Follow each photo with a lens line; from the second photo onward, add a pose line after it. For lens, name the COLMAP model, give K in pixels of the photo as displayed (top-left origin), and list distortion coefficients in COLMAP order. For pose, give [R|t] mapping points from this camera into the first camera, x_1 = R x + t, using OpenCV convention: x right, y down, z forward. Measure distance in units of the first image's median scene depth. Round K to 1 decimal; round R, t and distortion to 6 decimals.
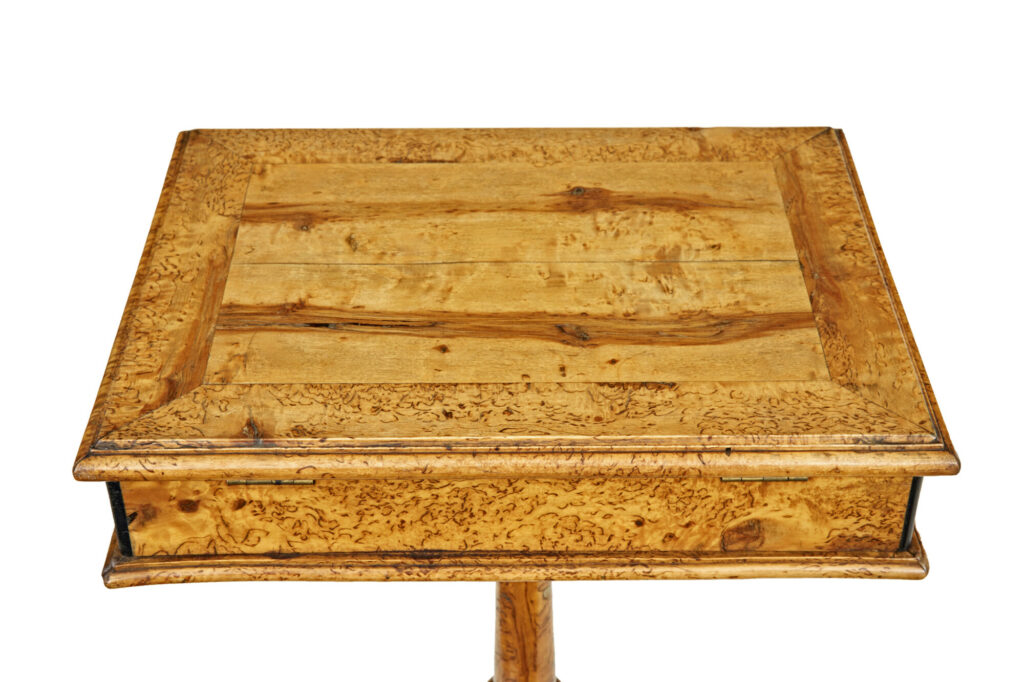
lens RADIAL K [[1749.3, 0, 512.0], [0, 1749.3, 341.0], [0, 0, 1]] dist [-0.030808, -0.051252]
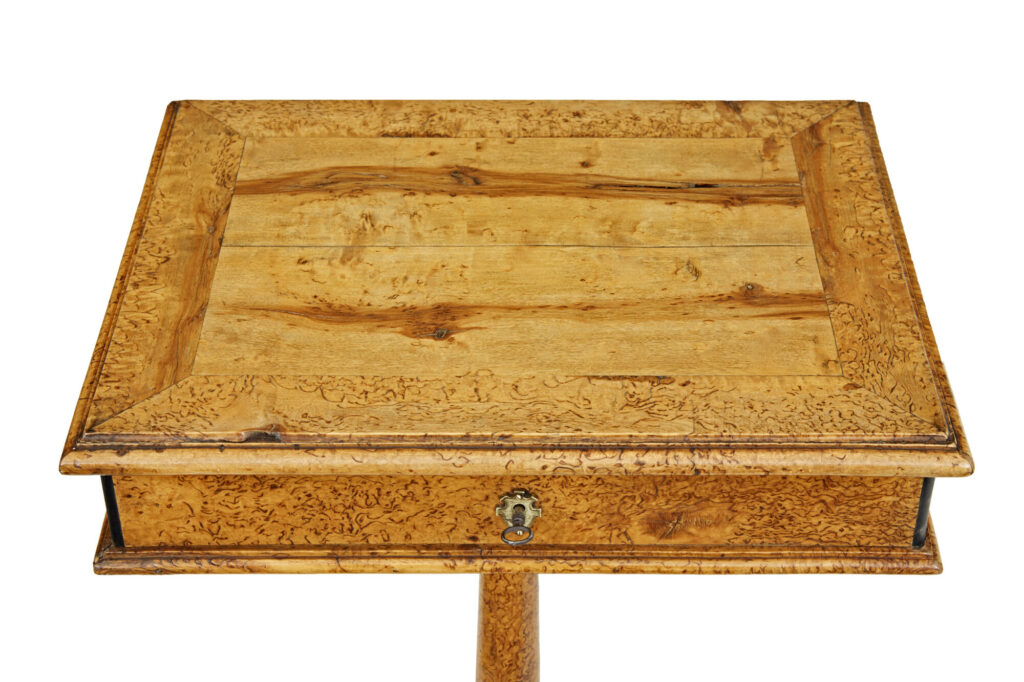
lens RADIAL K [[1950.1, 0, 512.0], [0, 1950.1, 341.0], [0, 0, 1]] dist [0.018499, 0.093608]
pose [[-0.999865, -0.014536, 0.007708, -0.004119], [0.002551, 0.325870, 0.945411, -1.076362], [-0.016255, 0.945303, -0.325789, 1.447405]]
